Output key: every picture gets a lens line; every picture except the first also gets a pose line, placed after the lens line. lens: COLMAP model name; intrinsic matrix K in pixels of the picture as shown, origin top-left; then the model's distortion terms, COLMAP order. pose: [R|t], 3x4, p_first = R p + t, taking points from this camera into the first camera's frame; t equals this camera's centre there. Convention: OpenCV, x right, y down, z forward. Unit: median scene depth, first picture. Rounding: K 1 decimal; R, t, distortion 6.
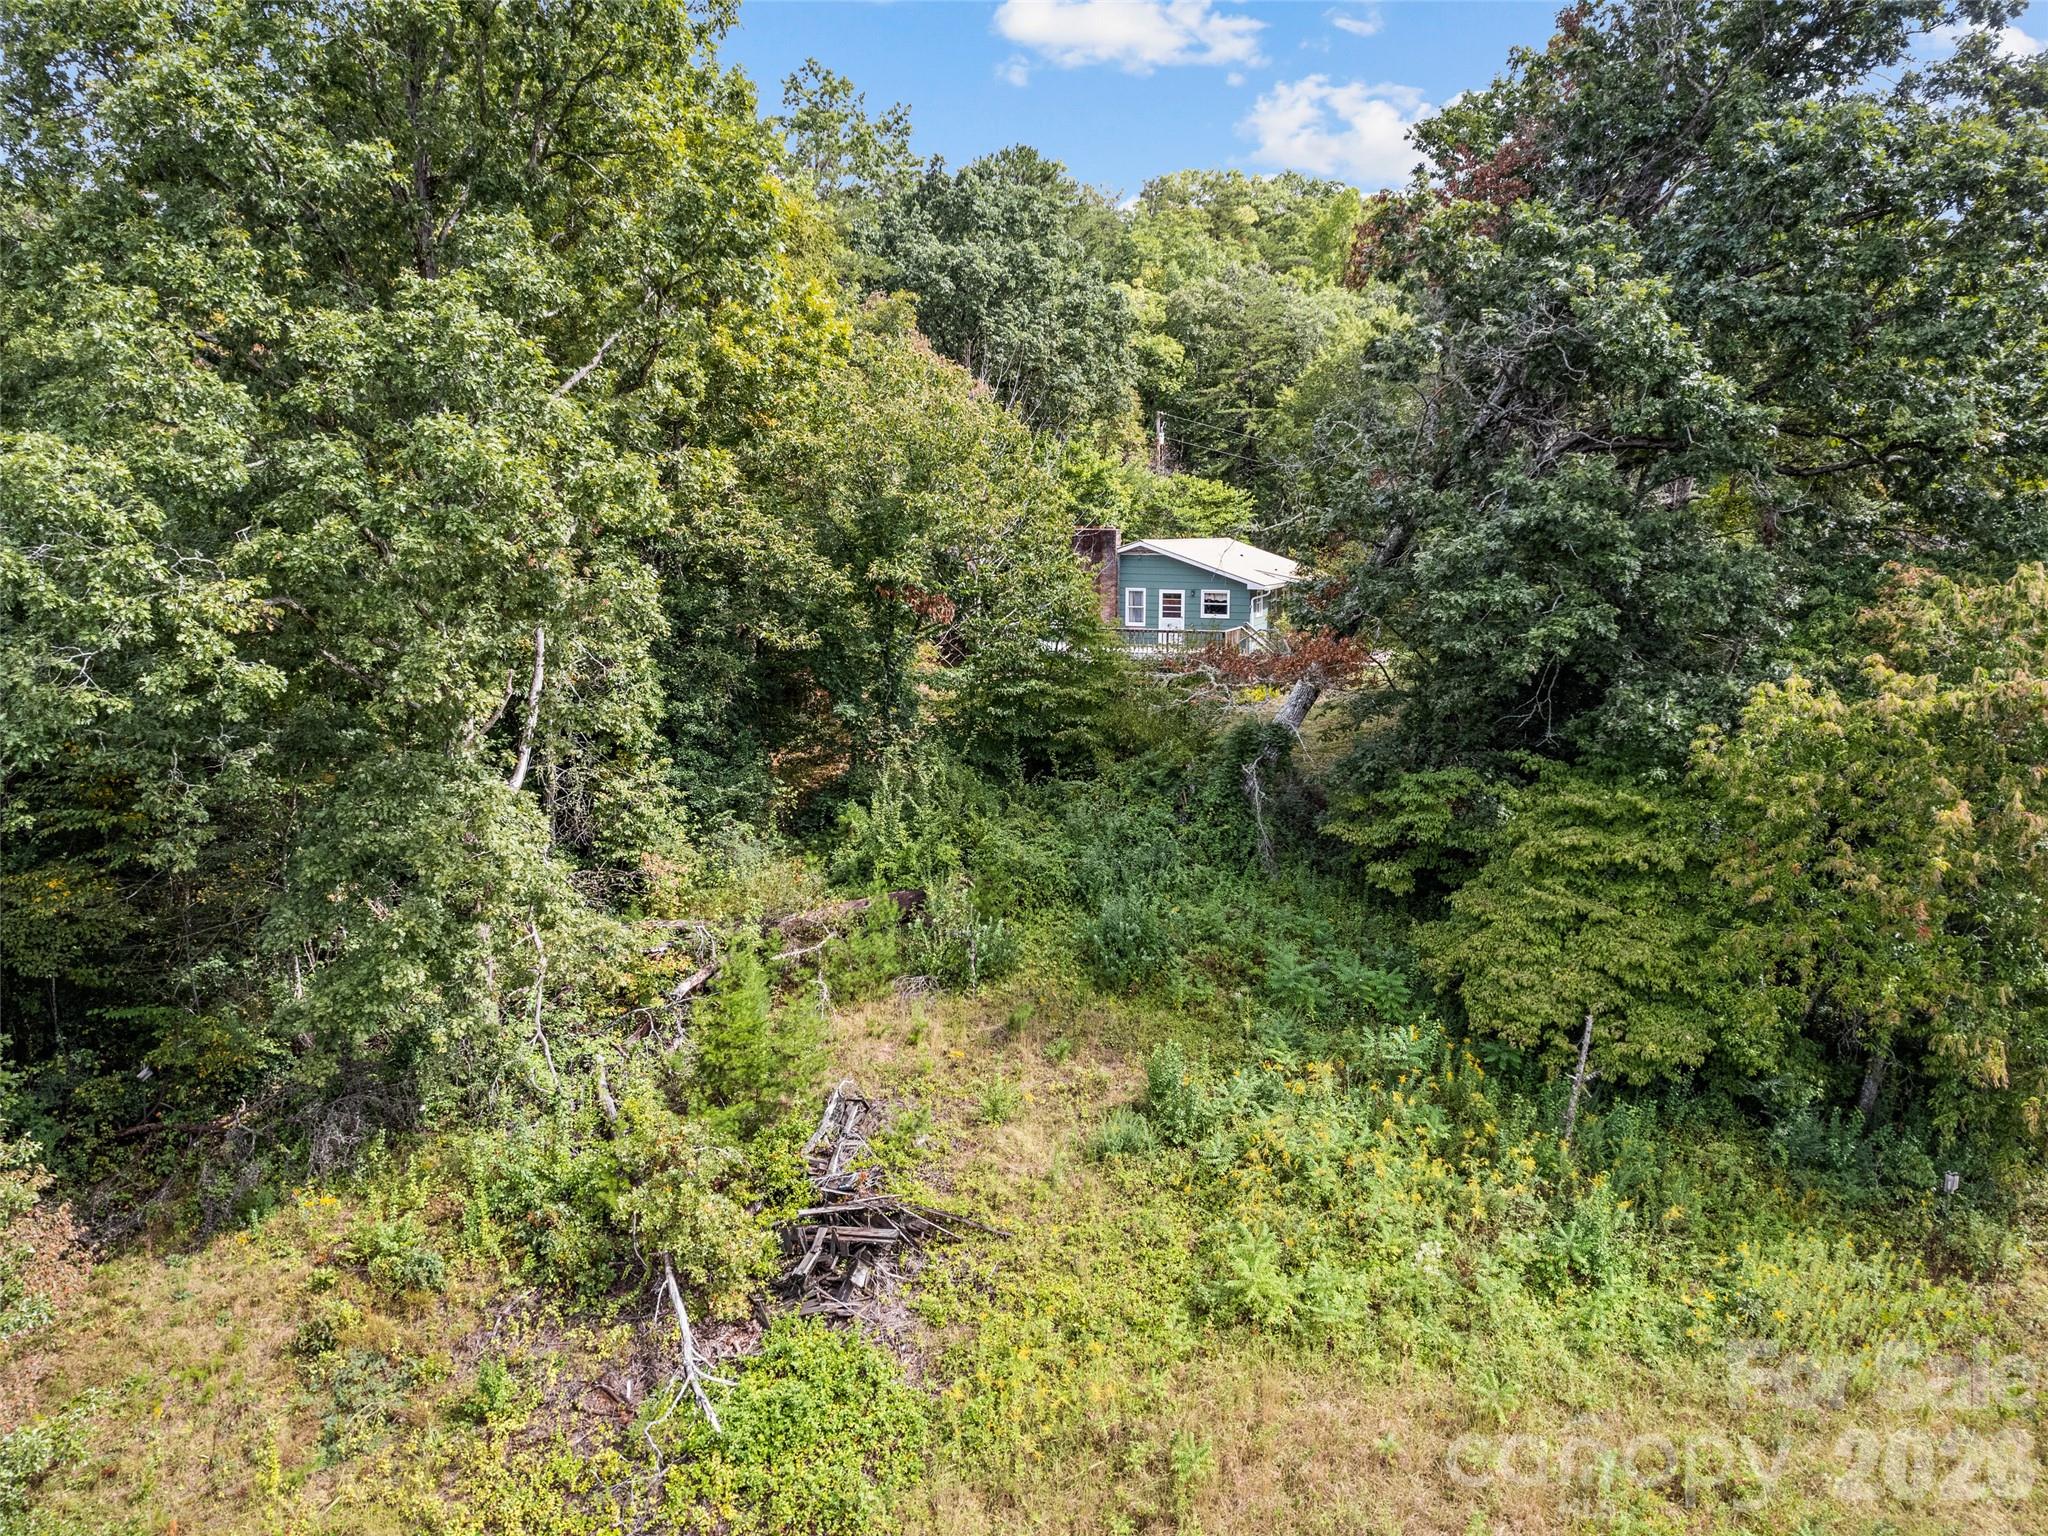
lens RADIAL K [[1478.8, 0, 1030.8], [0, 1478.8, 760.8], [0, 0, 1]] dist [-0.040149, 0.024263]
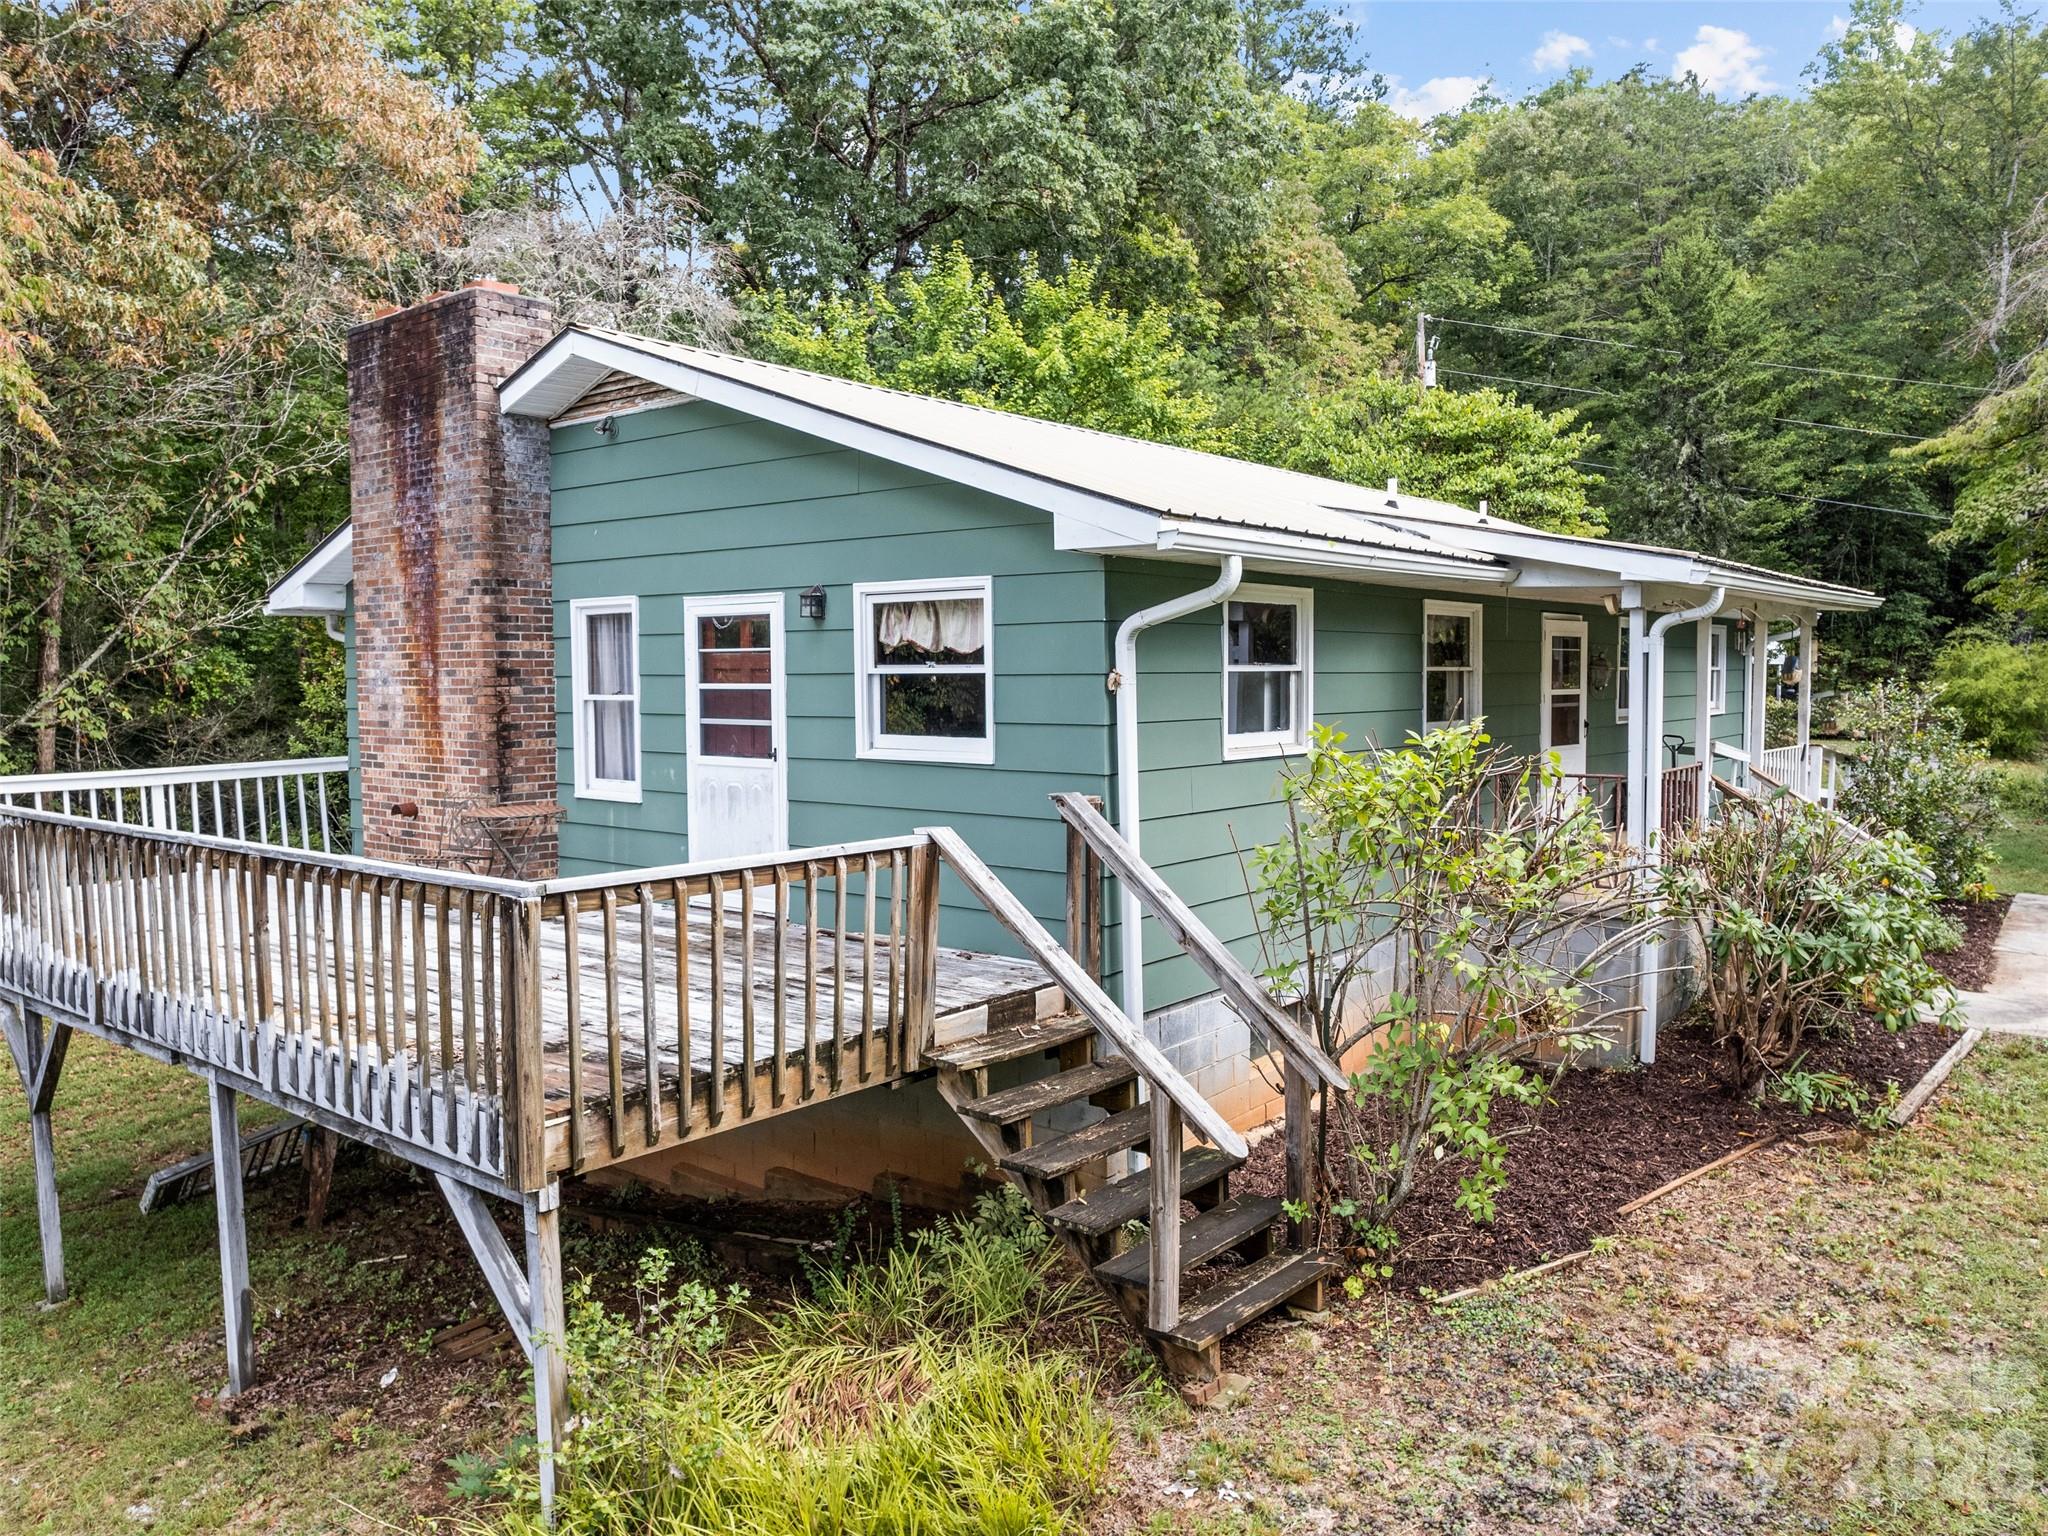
lens RADIAL K [[1478.8, 0, 1026.8], [0, 1478.8, 767.9], [0, 0, 1]] dist [-0.040149, 0.024263]
pose [[0.948812, 0.011540, -0.315629, 0.181969], [-0.040908, 0.995404, -0.086583, -0.082140], [0.313180, 0.095062, 0.944924, 0.848719]]
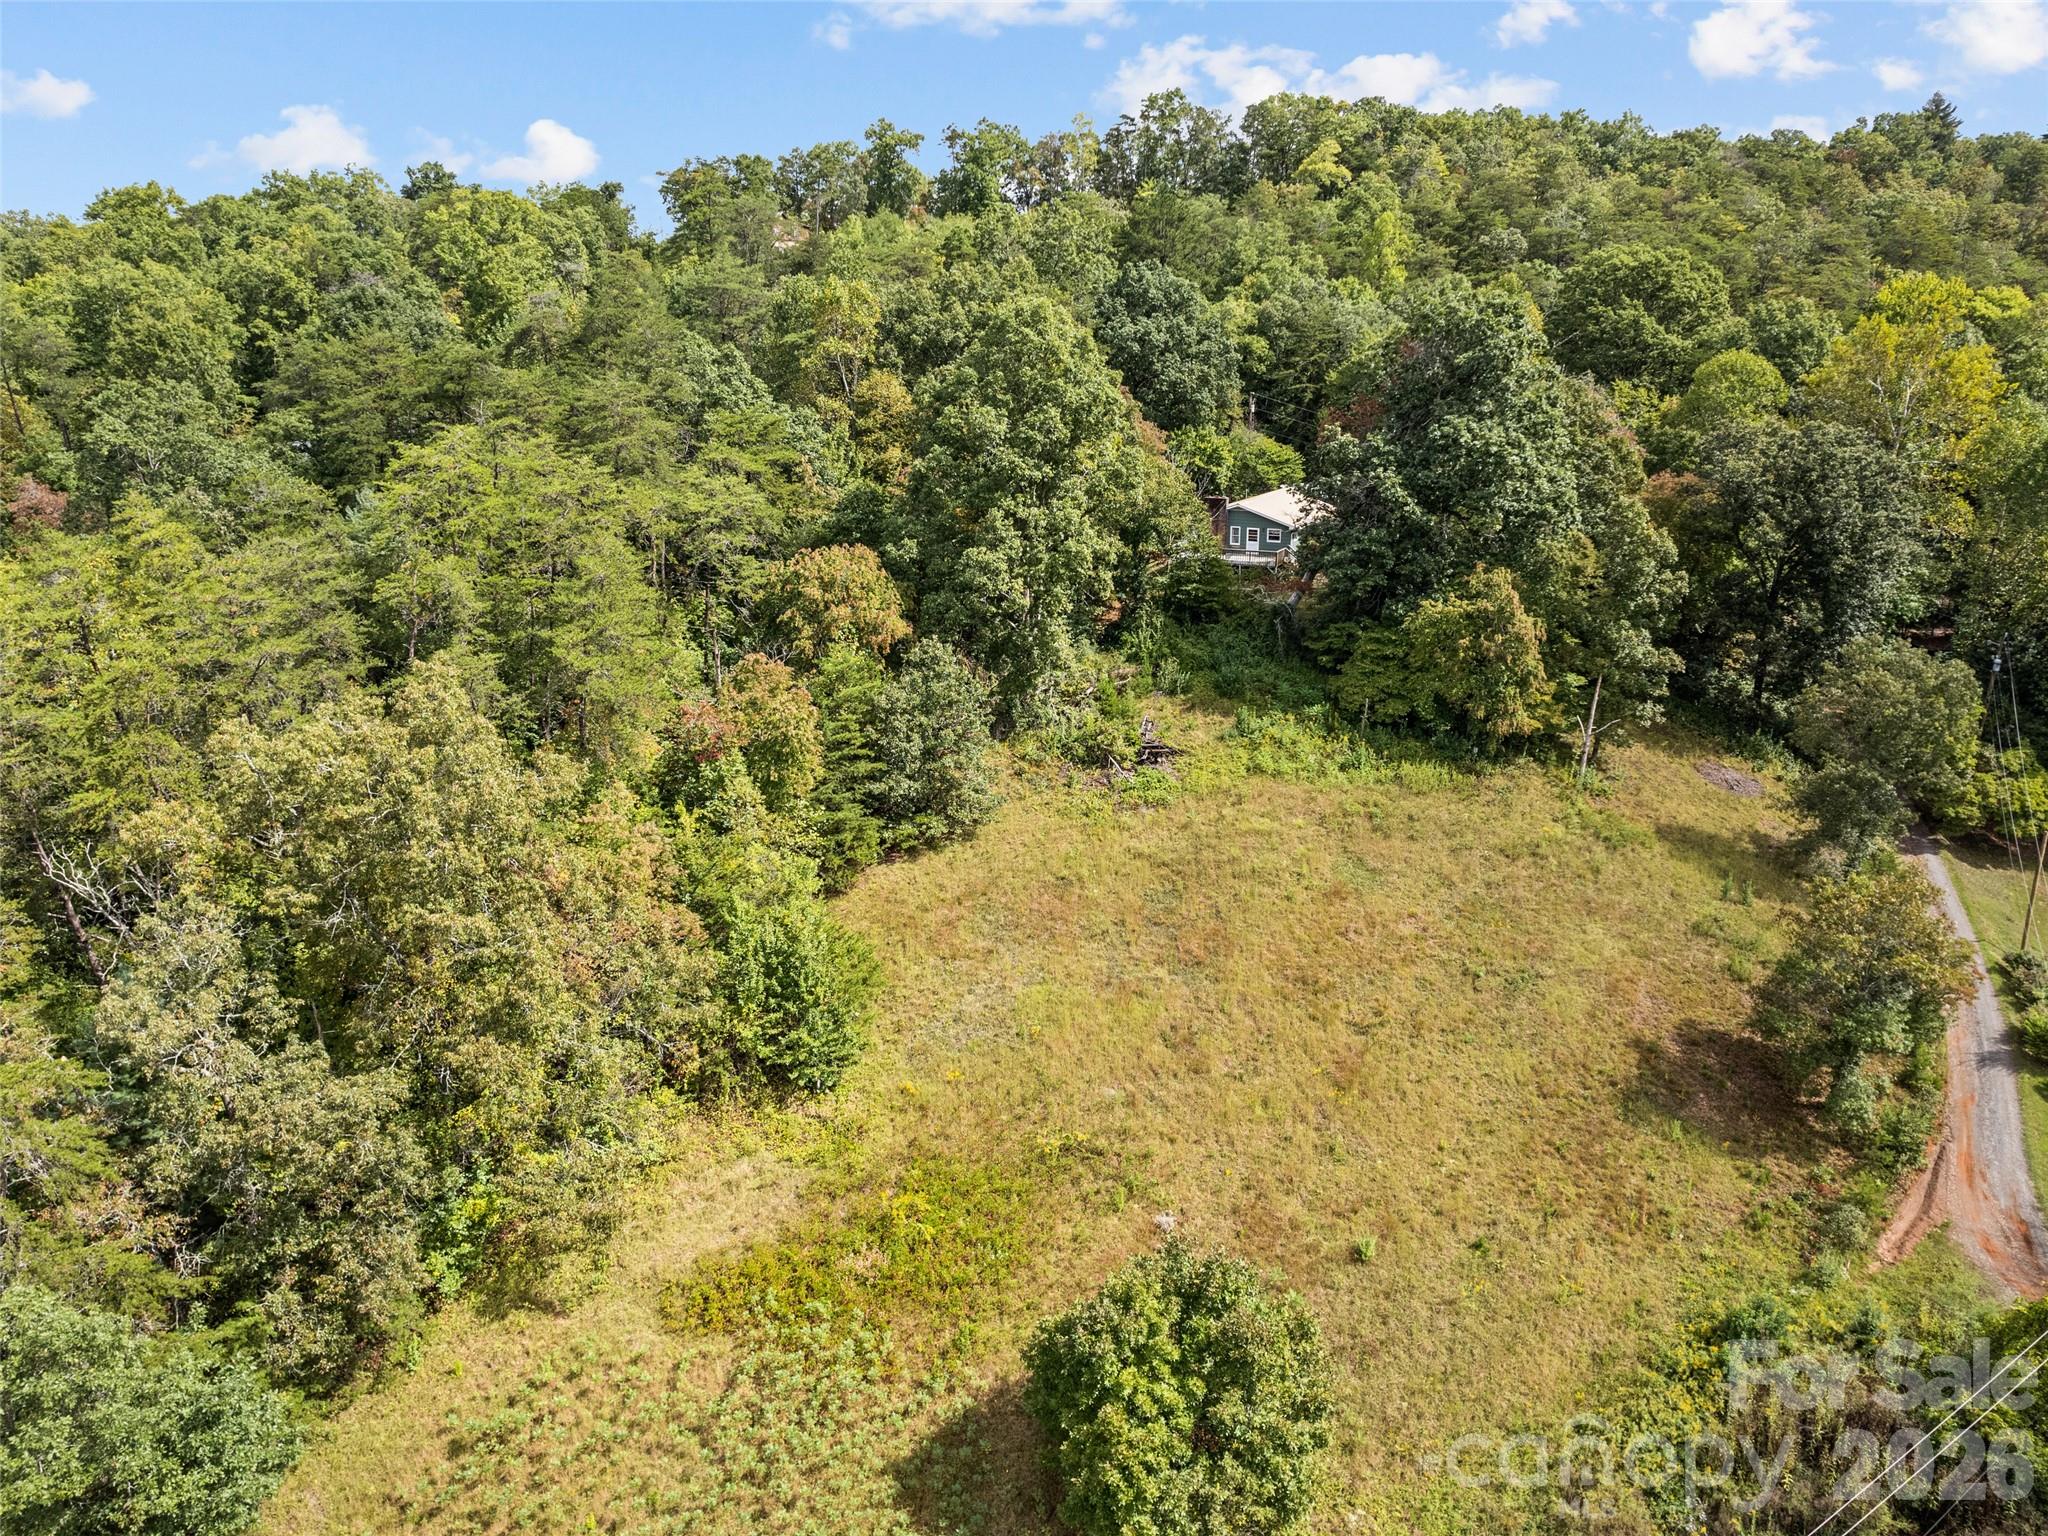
lens RADIAL K [[1478.8, 0, 1018.0], [0, 1478.8, 770.0], [0, 0, 1]] dist [-0.040149, 0.024263]
pose [[0.997625, 0.016629, -0.066848, -0.089145], [-0.007788, 0.991432, 0.130392, -0.046657], [0.068444, -0.129562, 0.989206, -1.109798]]
